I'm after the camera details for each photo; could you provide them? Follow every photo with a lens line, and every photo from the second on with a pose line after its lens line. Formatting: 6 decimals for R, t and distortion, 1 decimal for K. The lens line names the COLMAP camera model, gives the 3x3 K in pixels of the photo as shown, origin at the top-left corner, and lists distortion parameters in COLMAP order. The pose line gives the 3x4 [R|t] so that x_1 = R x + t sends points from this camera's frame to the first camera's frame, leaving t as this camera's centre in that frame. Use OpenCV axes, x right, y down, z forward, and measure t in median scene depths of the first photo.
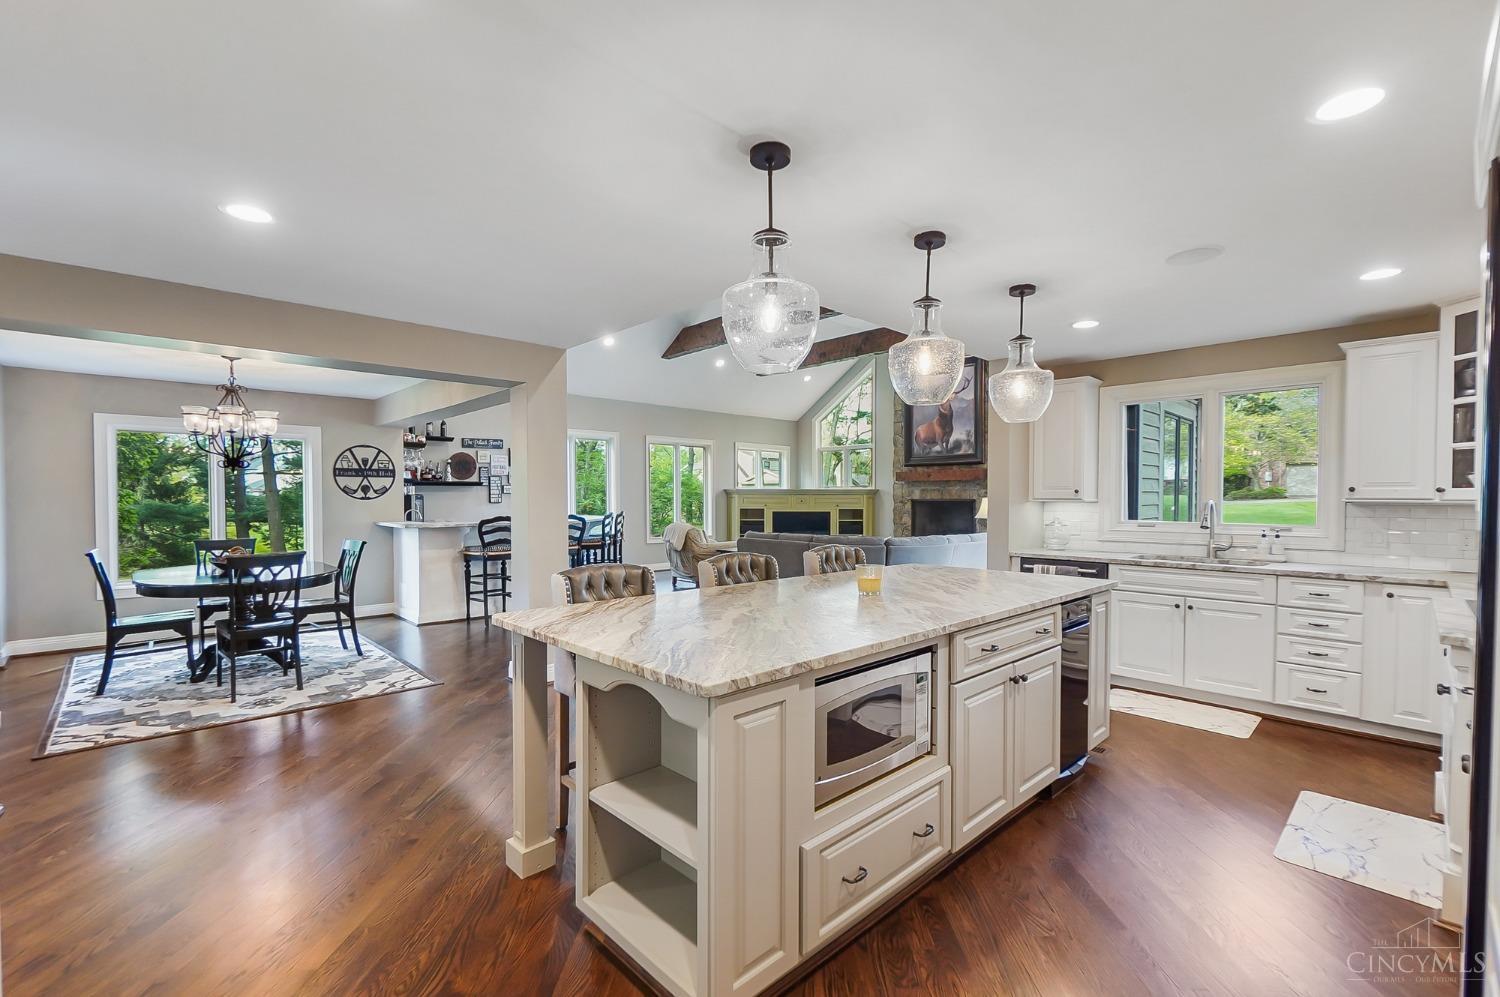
lens RADIAL K [[646.7, 0, 748.2], [0, 646.7, 509.3], [0, 0, 1]] dist [-0.000139, -0.003343]
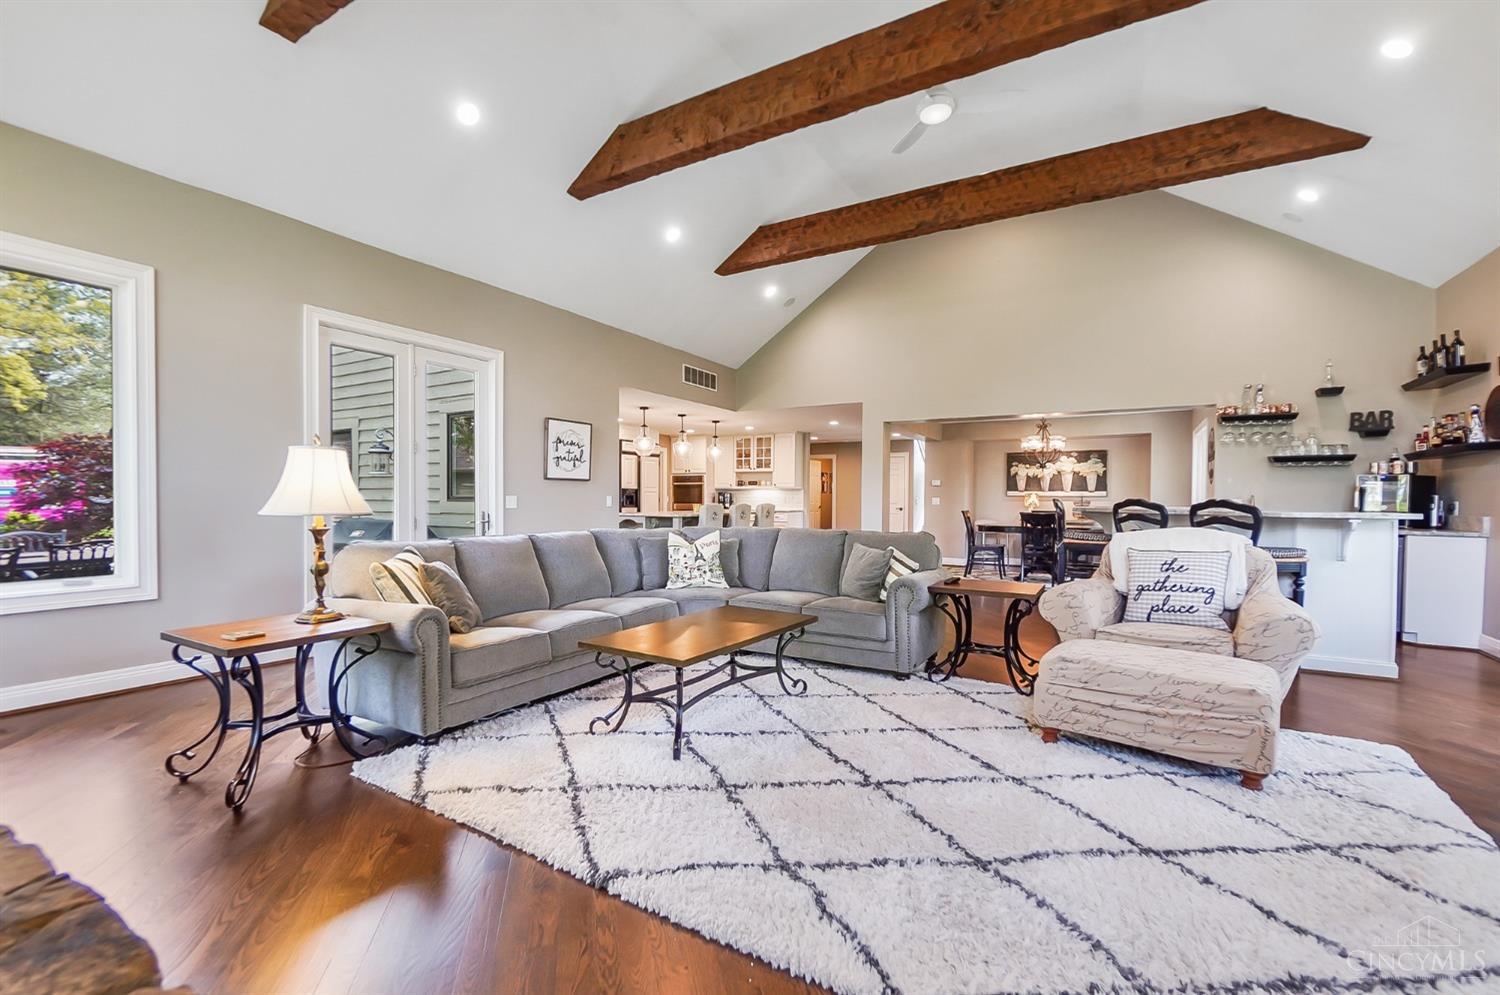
lens RADIAL K [[652.4, 0, 749.7], [0, 652.4, 504.9], [0, 0, 1]] dist [0.000676, -0.000185]
pose [[-0.961173, -0.003679, -0.275921, 0.256386], [-0.011595, 0.999566, 0.027064, -0.001711], [0.275702, 0.029213, -0.960799, 1.309614]]
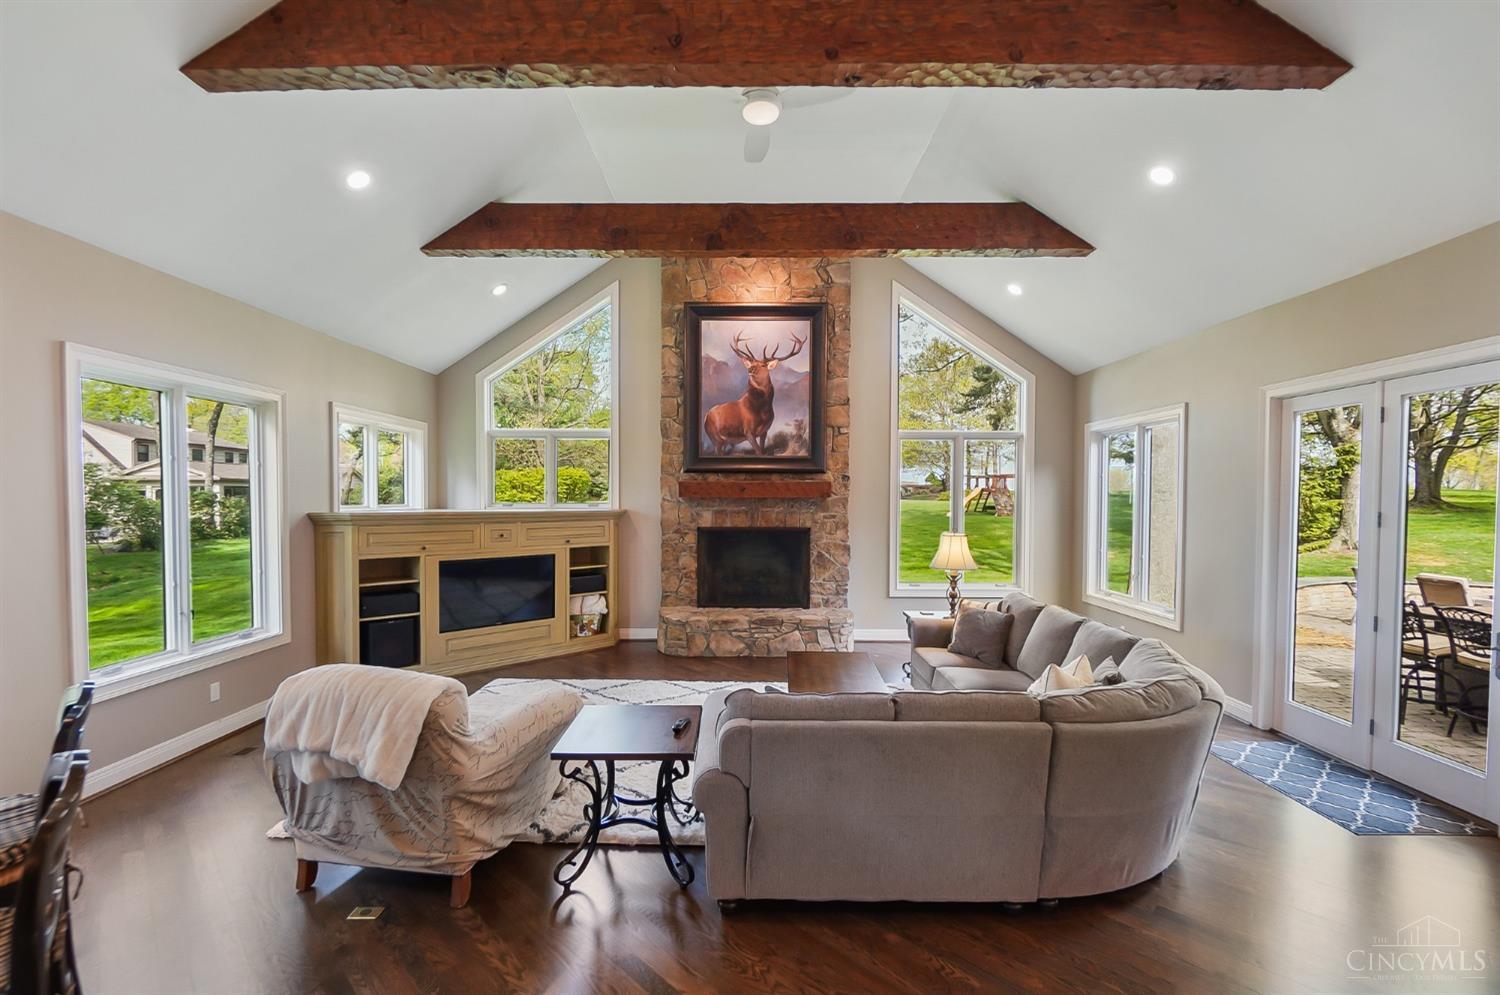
lens RADIAL K [[644.4, 0, 745.5], [0, 644.4, 508.7], [0, 0, 1]] dist [-0.002898, 0.000143]
pose [[0.696615, -0.011207, 0.717357, -0.185820], [0.010264, 0.999931, 0.005655, -0.045632], [-0.717371, 0.003423, 0.696683, 0.703013]]
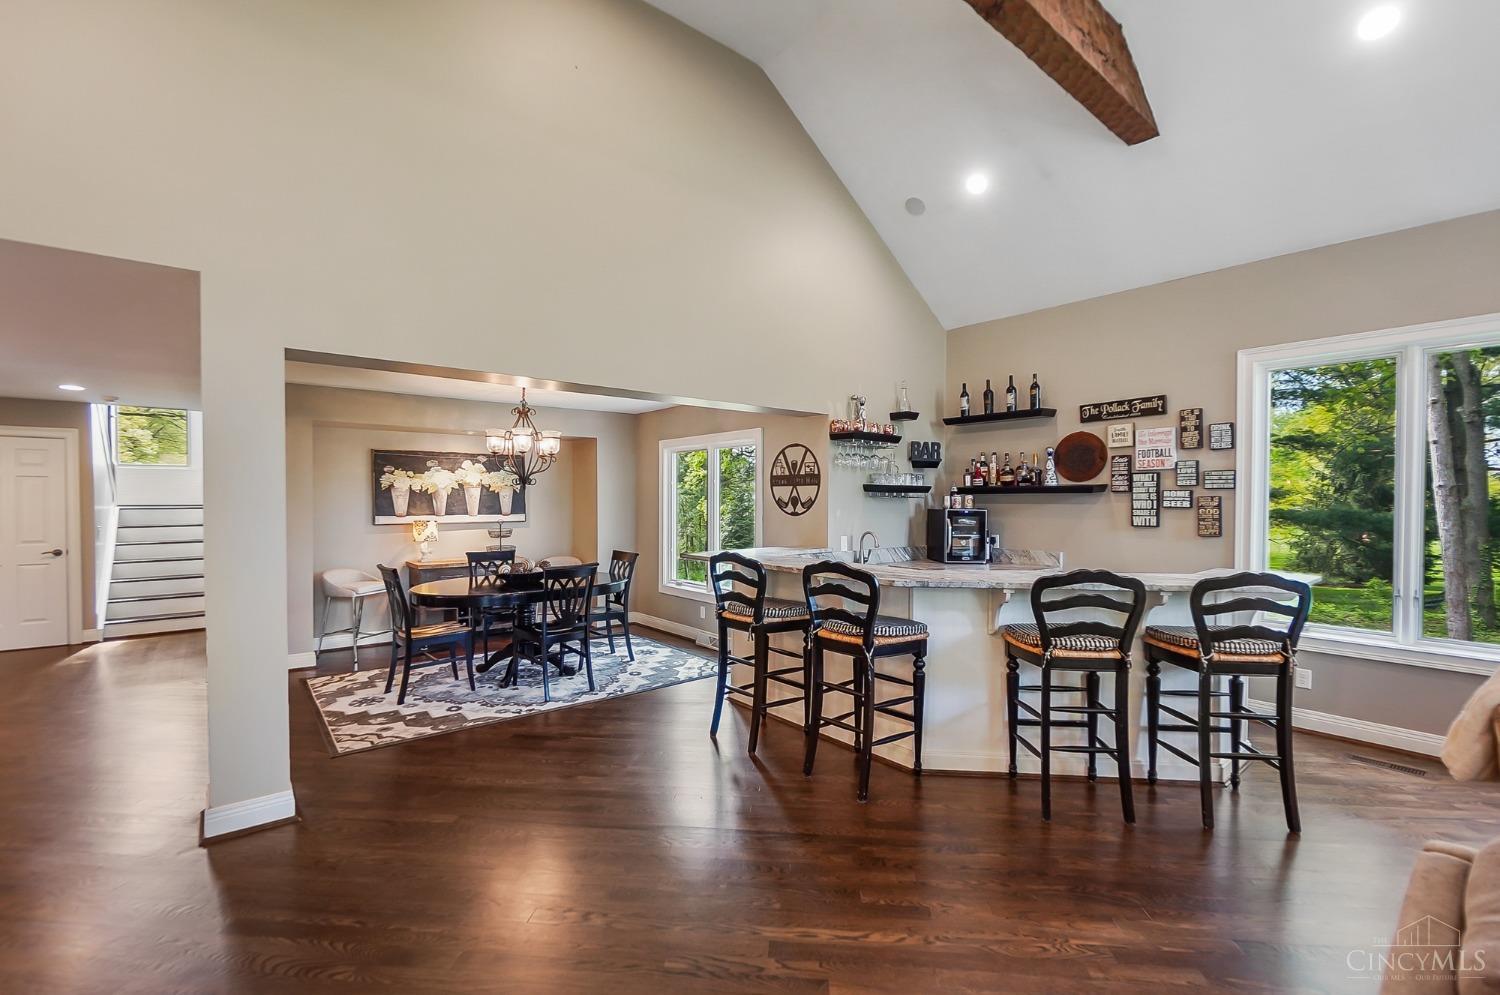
lens RADIAL K [[645.3, 0, 747.1], [0, 645.3, 511.5], [0, 0, 1]] dist [-0.000721, -0.000170]
pose [[-0.077609, 0.020873, -0.996765, 0.125223], [-0.019561, 0.999557, 0.022454, -0.026829], [0.996792, 0.021240, -0.077166, 0.750323]]
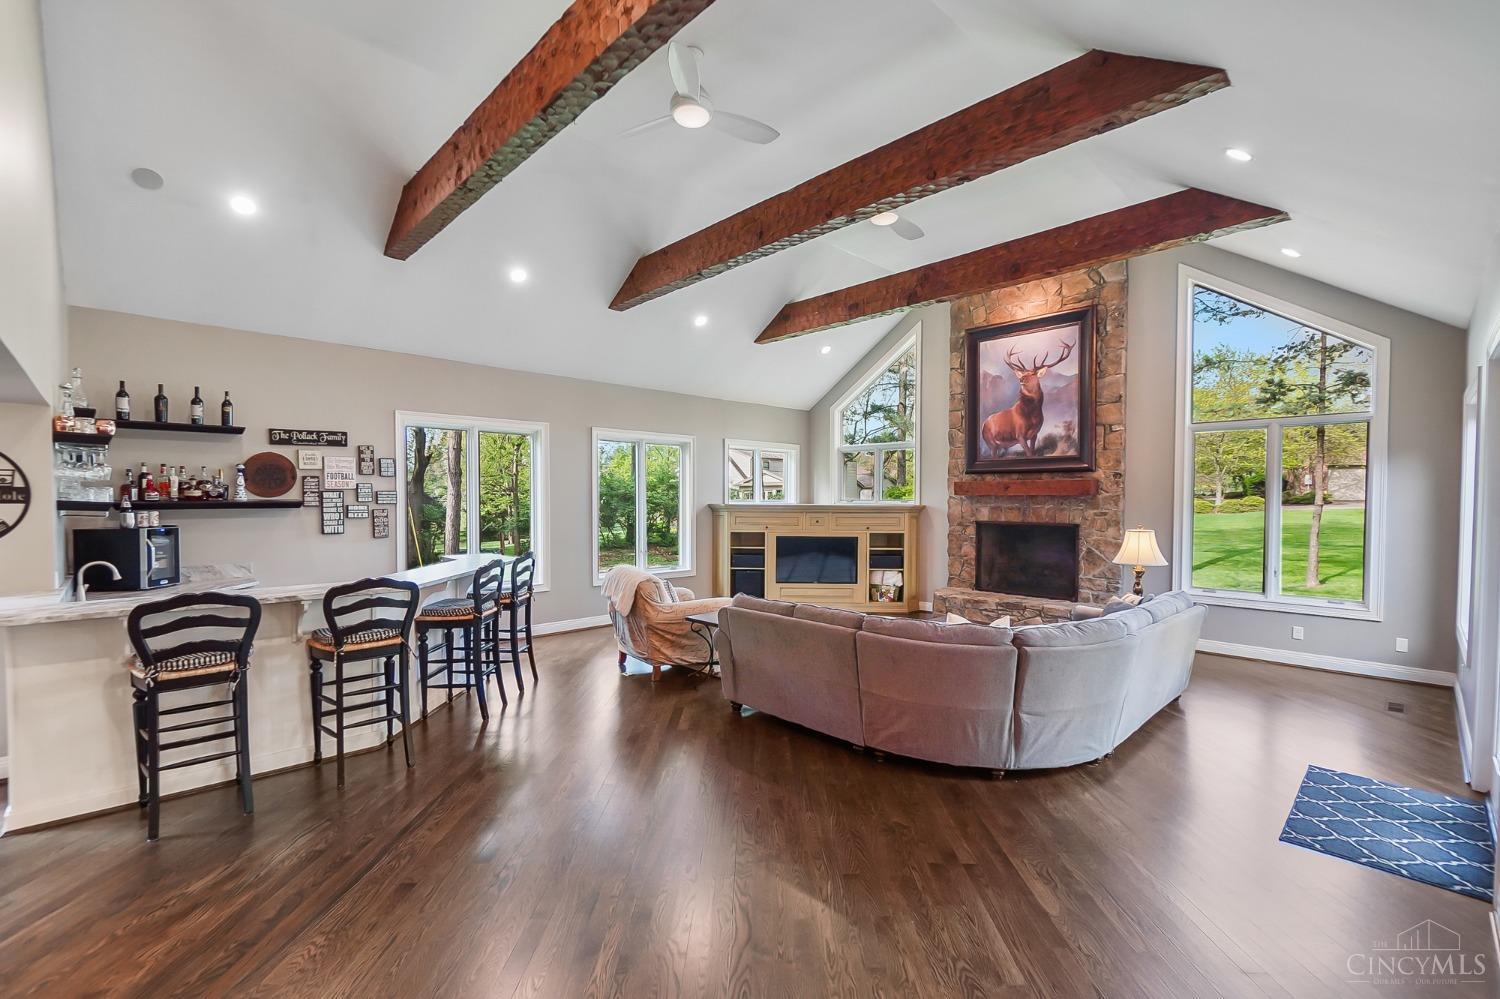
lens RADIAL K [[646.7, 0, 748.2], [0, 646.7, 510.3], [0, 0, 1]] dist [-0.000139, -0.003343]
pose [[0.999995, 0.003120, 0.000922, 0.007565], [-0.003123, 0.999991, 0.002830, -0.035986], [-0.000914, -0.002833, 0.999996, 0.386369]]
